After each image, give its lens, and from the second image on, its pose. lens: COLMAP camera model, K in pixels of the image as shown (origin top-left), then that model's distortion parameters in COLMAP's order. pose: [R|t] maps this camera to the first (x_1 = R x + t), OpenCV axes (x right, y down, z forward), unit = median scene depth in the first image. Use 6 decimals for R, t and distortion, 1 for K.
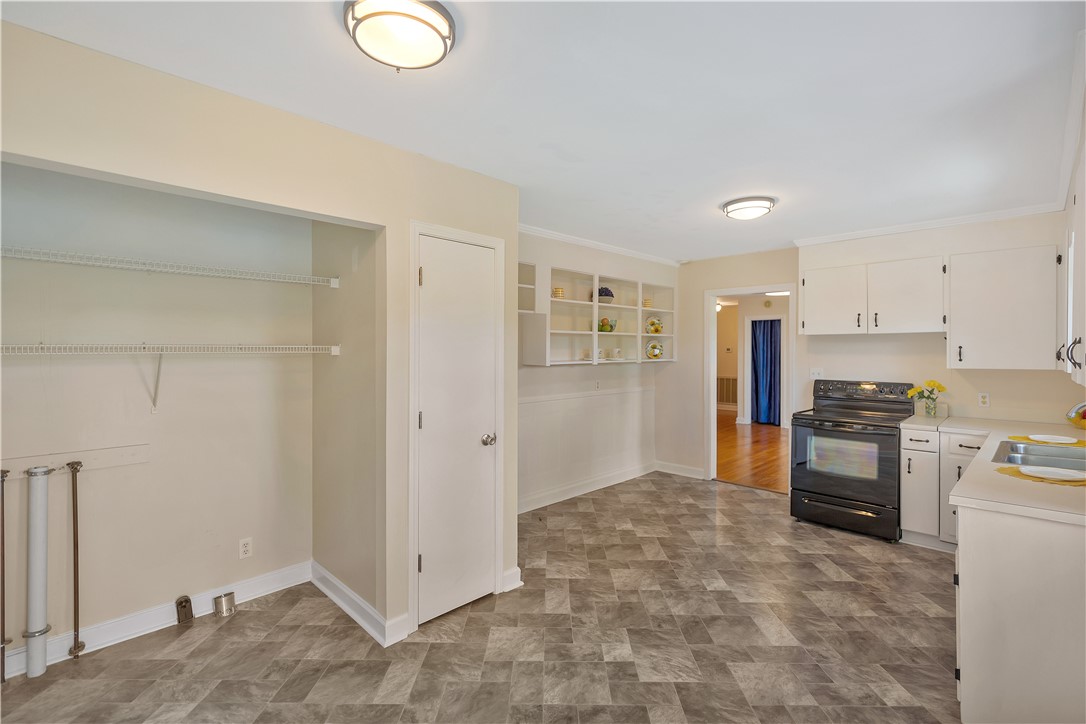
lens RADIAL K [[494.8, 0, 547.3], [0, 494.8, 357.0], [0, 0, 1]] dist [-0.001751, 0.001194]
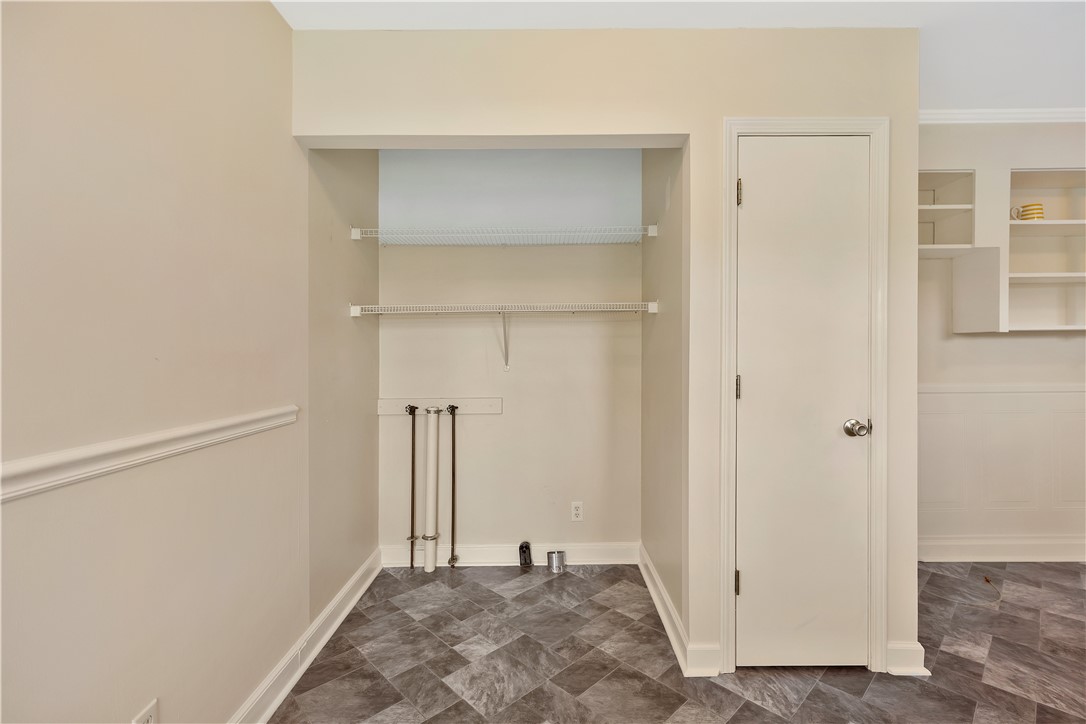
lens RADIAL K [[494.8, 0, 541.1], [0, 494.8, 354.1], [0, 0, 1]] dist [-0.001751, 0.001194]
pose [[0.700809, -0.002053, -0.713346, 0.059874], [-0.002683, 0.999981, -0.005513, 0.081913], [0.713344, 0.005777, 0.700791, 0.271308]]
